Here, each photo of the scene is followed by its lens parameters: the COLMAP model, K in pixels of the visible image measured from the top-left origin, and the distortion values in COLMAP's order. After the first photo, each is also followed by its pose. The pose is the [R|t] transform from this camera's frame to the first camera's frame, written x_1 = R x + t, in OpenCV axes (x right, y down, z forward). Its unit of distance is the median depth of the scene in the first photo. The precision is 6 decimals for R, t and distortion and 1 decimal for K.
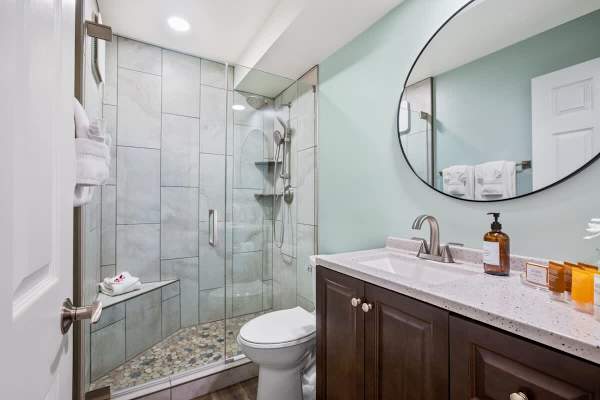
lens RADIAL K [[286.6, 0, 300.0], [0, 286.6, 200.0], [0, 0, 1]] dist [-0.004830, 0.000388]
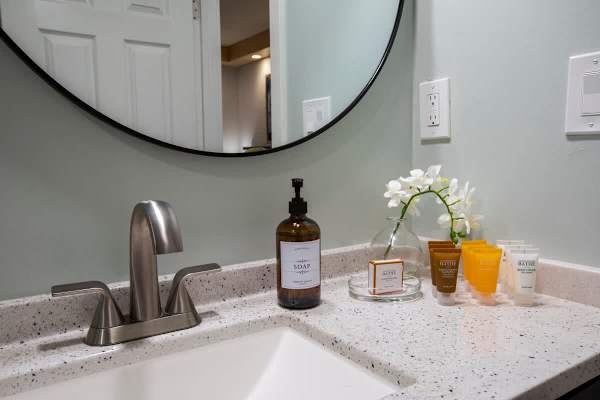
lens RADIAL K [[509.0, 0, 300.0], [0, 509.0, 200.0], [0, 0, 1]] dist [-0.013435, 0.083328]
pose [[-0.124089, -0.044073, 0.991292, -0.159478], [0.011043, 0.998890, 0.045794, 0.040770], [-0.992210, 0.016630, -0.123465, 1.101214]]
